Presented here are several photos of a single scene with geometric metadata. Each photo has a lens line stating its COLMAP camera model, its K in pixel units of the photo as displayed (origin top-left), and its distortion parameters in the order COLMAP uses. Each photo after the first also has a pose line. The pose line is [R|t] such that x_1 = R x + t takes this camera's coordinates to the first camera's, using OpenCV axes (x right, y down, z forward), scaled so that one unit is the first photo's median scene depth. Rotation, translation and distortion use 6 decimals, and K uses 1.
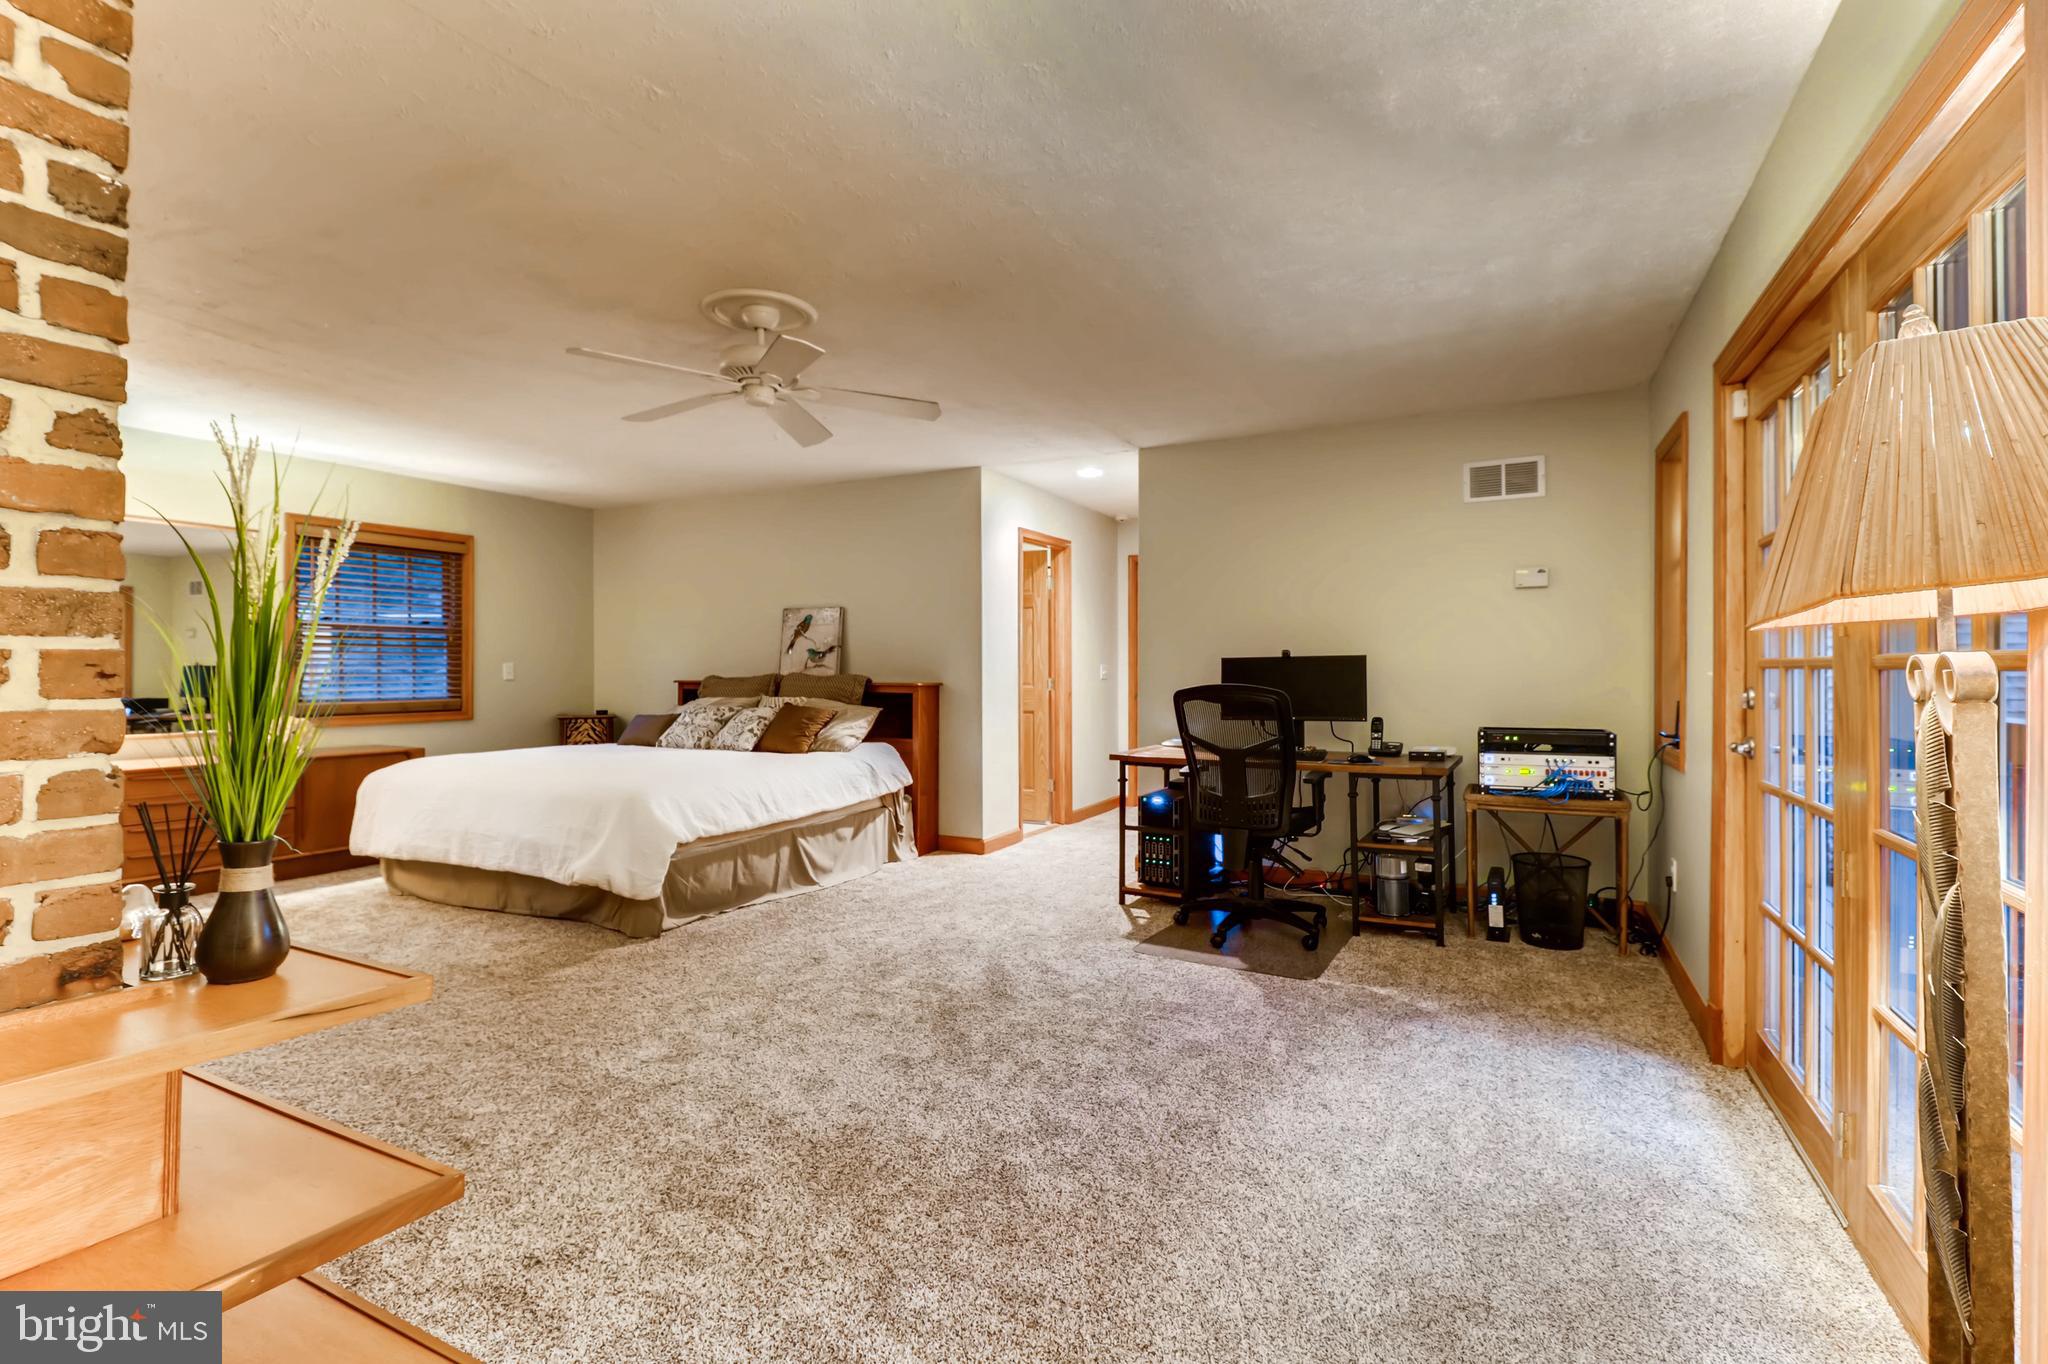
lens RADIAL K [[945.4, 0, 1024.0], [0, 945.4, 682.0], [0, 0, 1]] dist [0.027789, -0.000052]
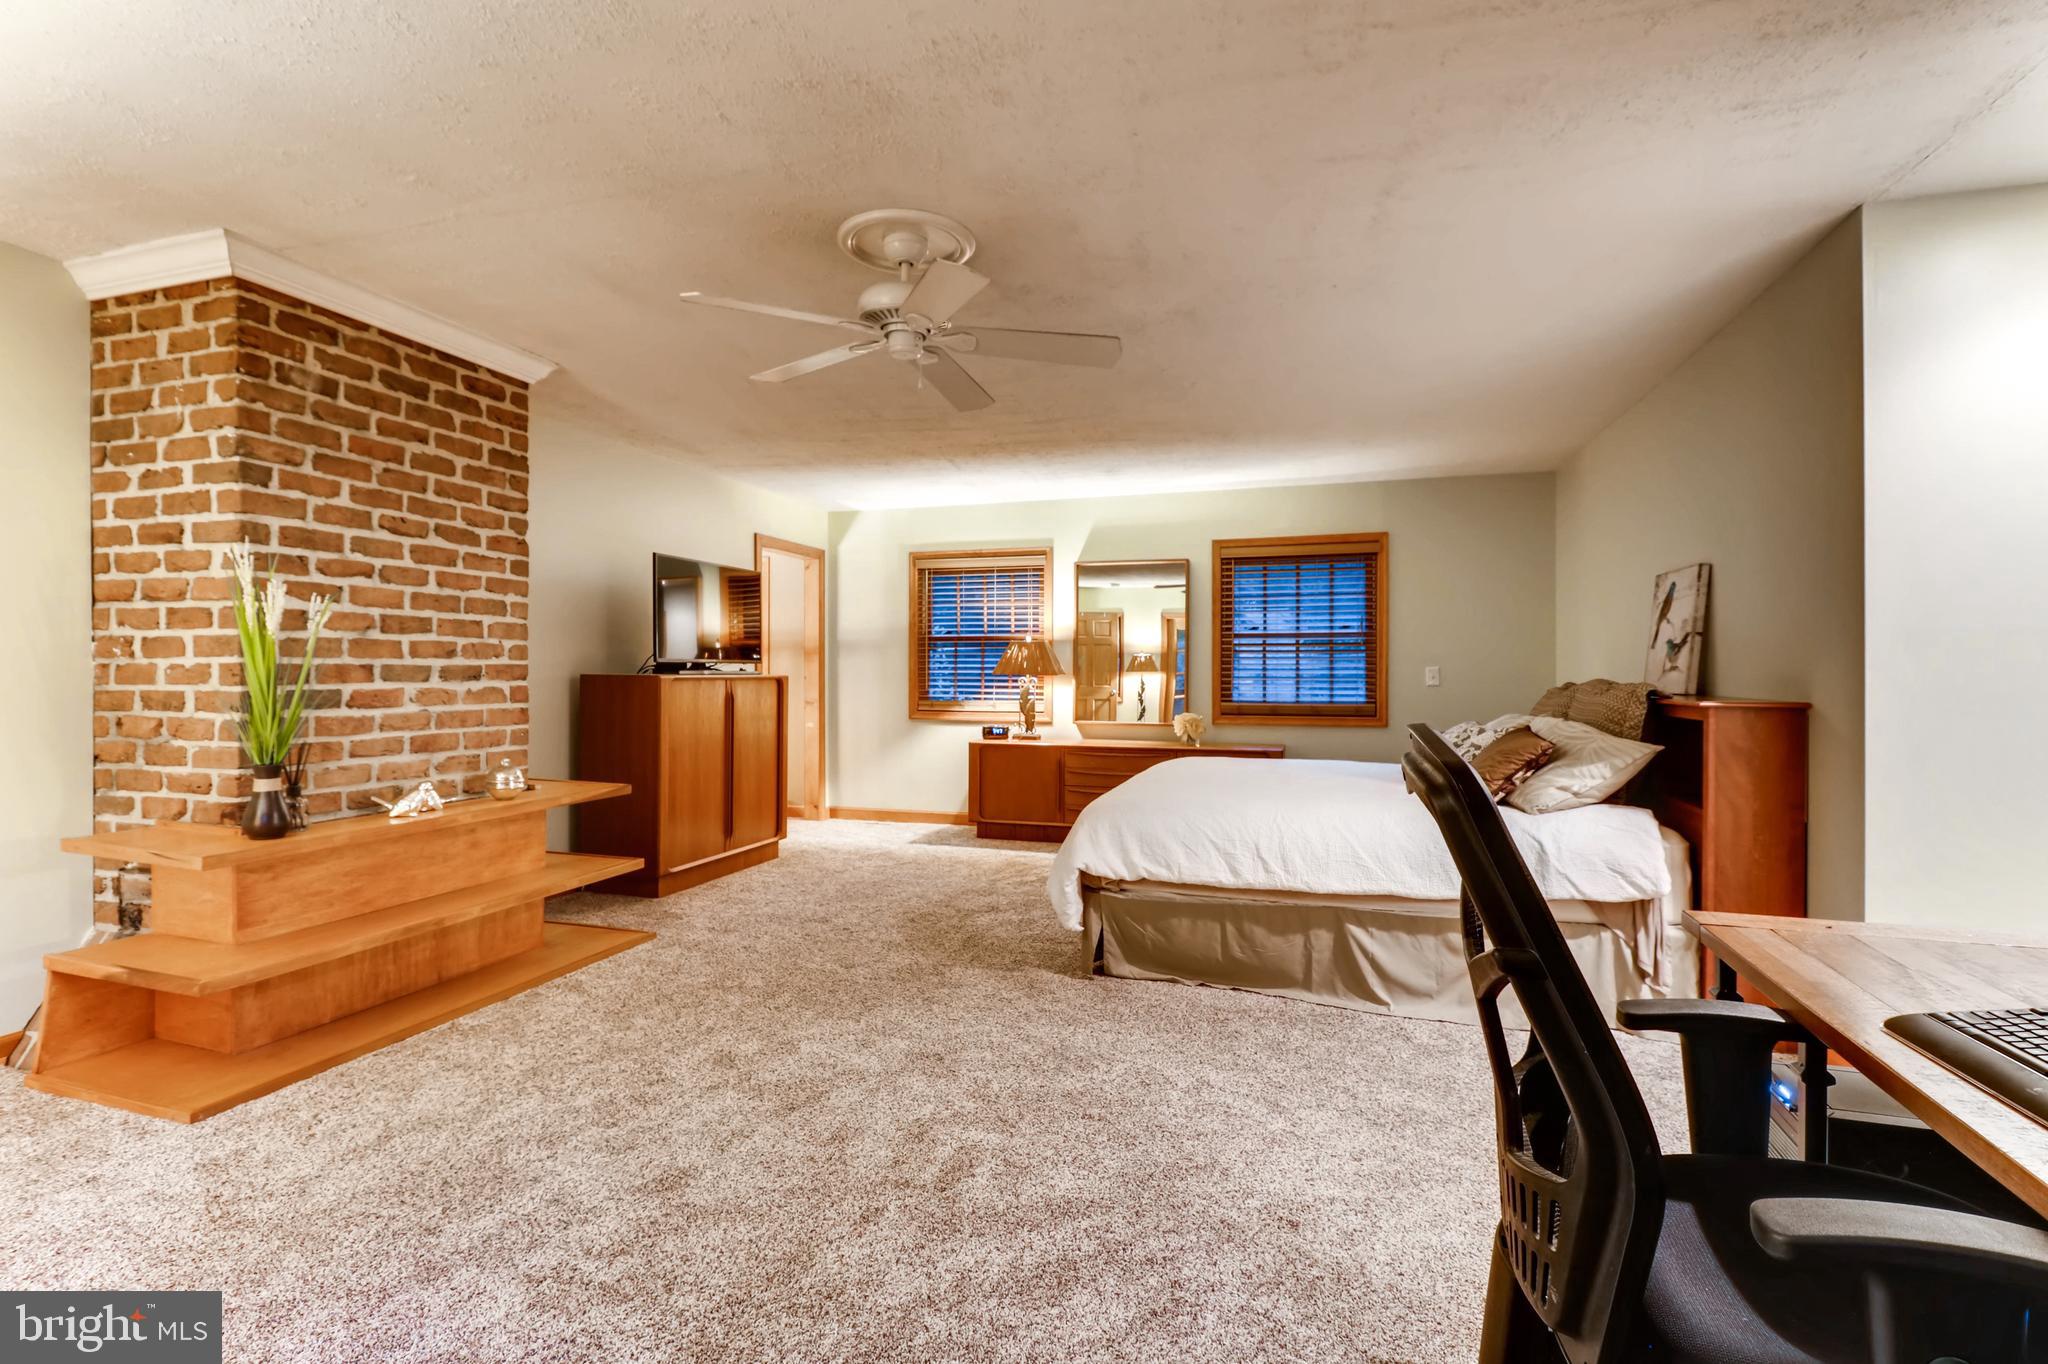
lens RADIAL K [[945.4, 0, 1024.0], [0, 945.4, 682.0], [0, 0, 1]] dist [0.027789, -0.000052]
pose [[0.165269, 0.008692, -0.986210, 0.401404], [-0.014200, 0.999878, 0.006433, -0.008405], [0.986146, 0.012941, 0.165372, 0.684206]]
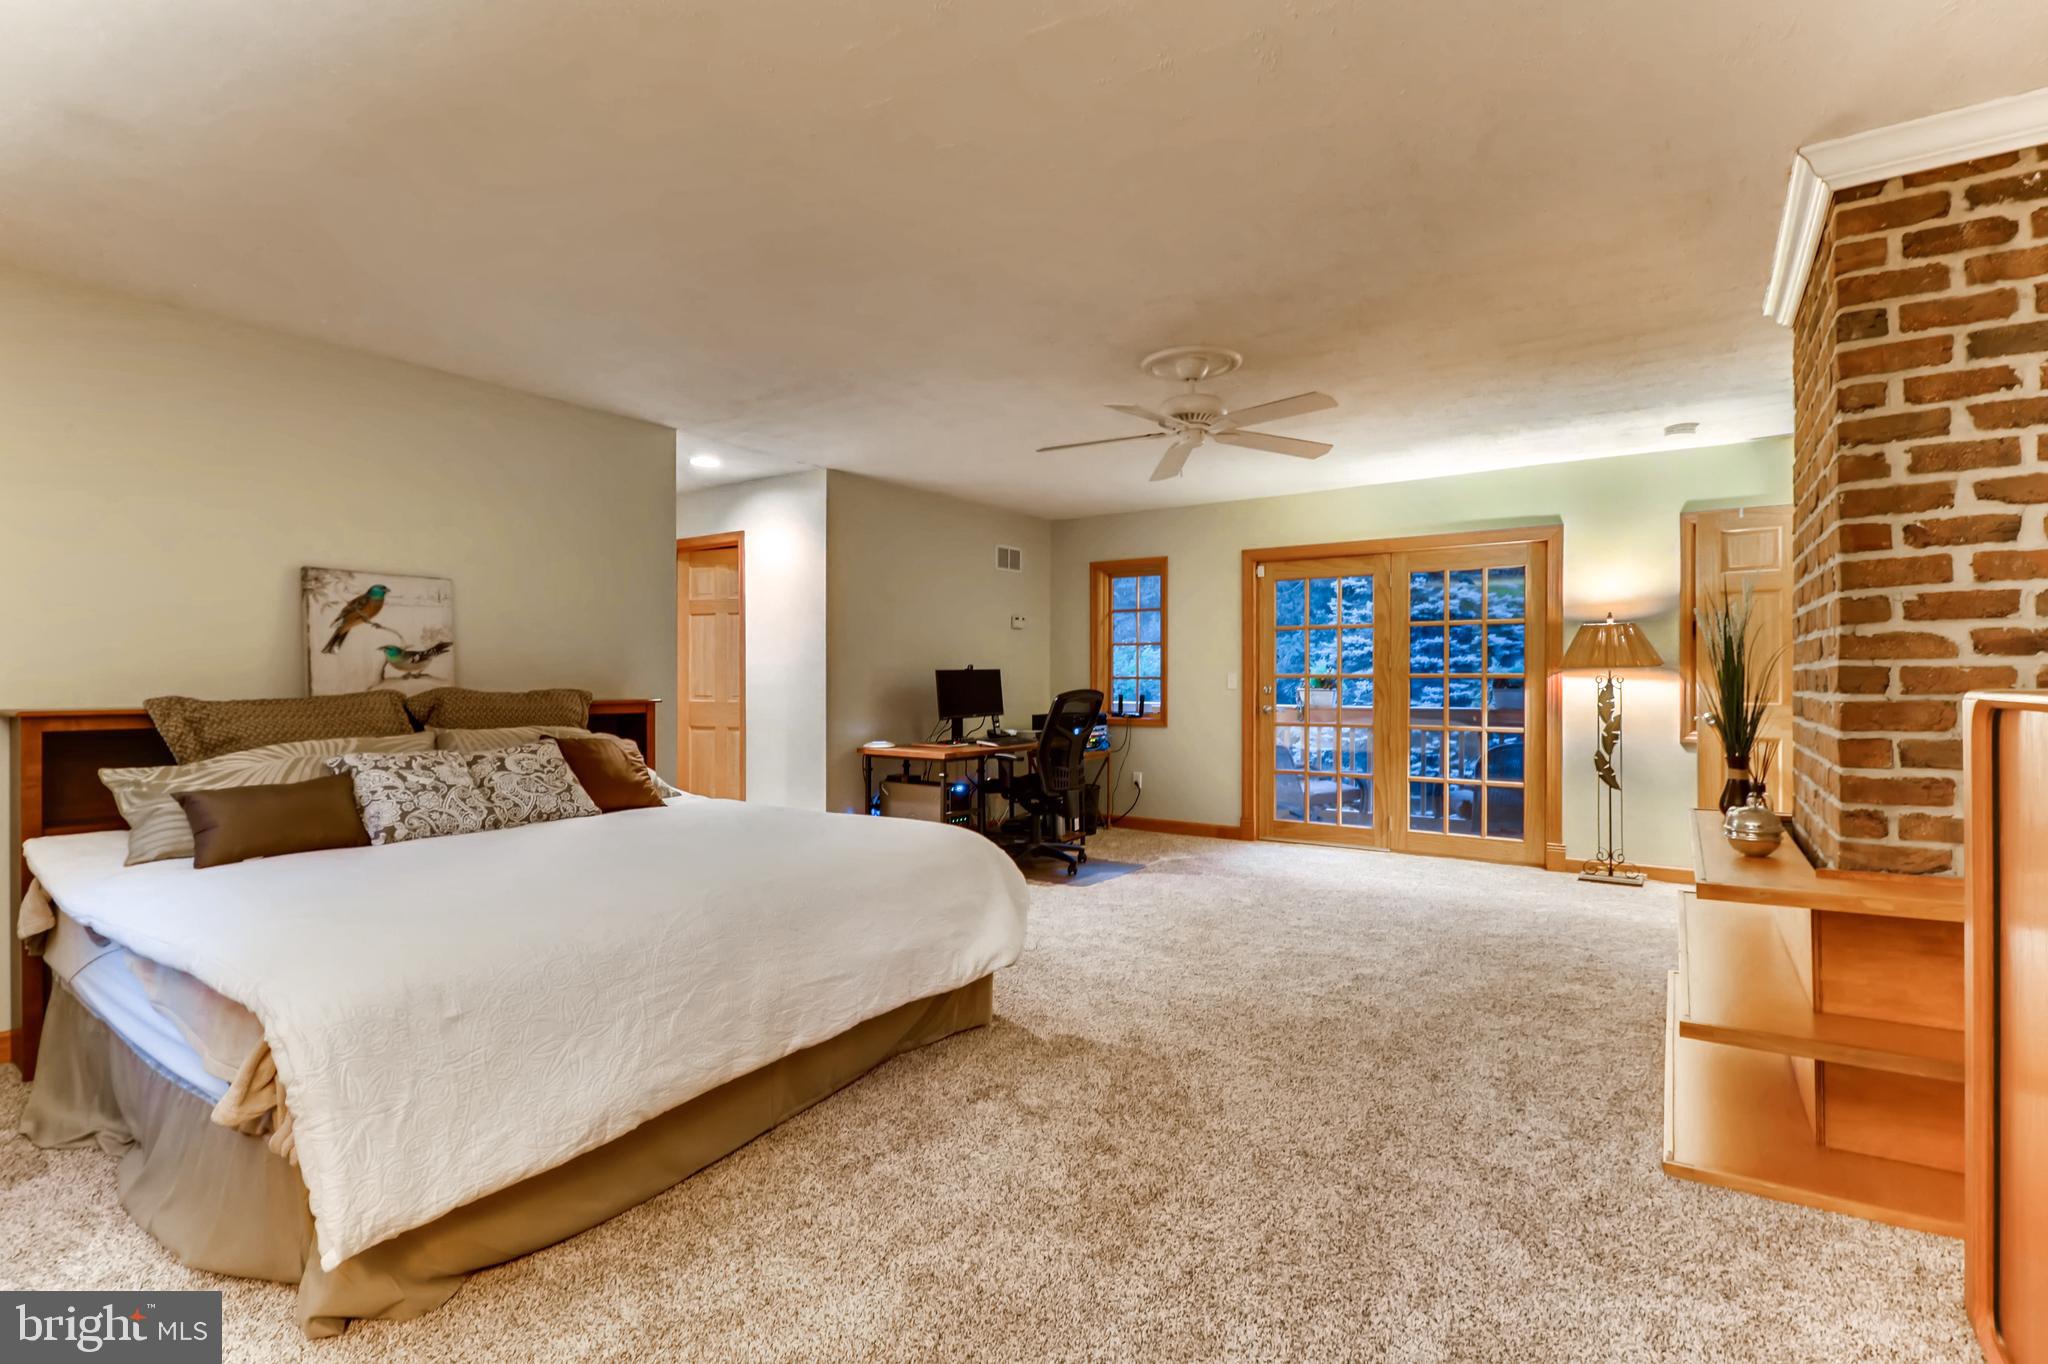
lens RADIAL K [[952.7, 0, 1024.0], [0, 952.7, 682.0], [0, 0, 1]] dist [0.001318, -0.000044]
pose [[0.117647, -0.007142, 0.993030, -1.016664], [0.013823, 0.999889, 0.005553, -0.015301], [-0.992959, 0.013073, 0.117733, 0.749734]]
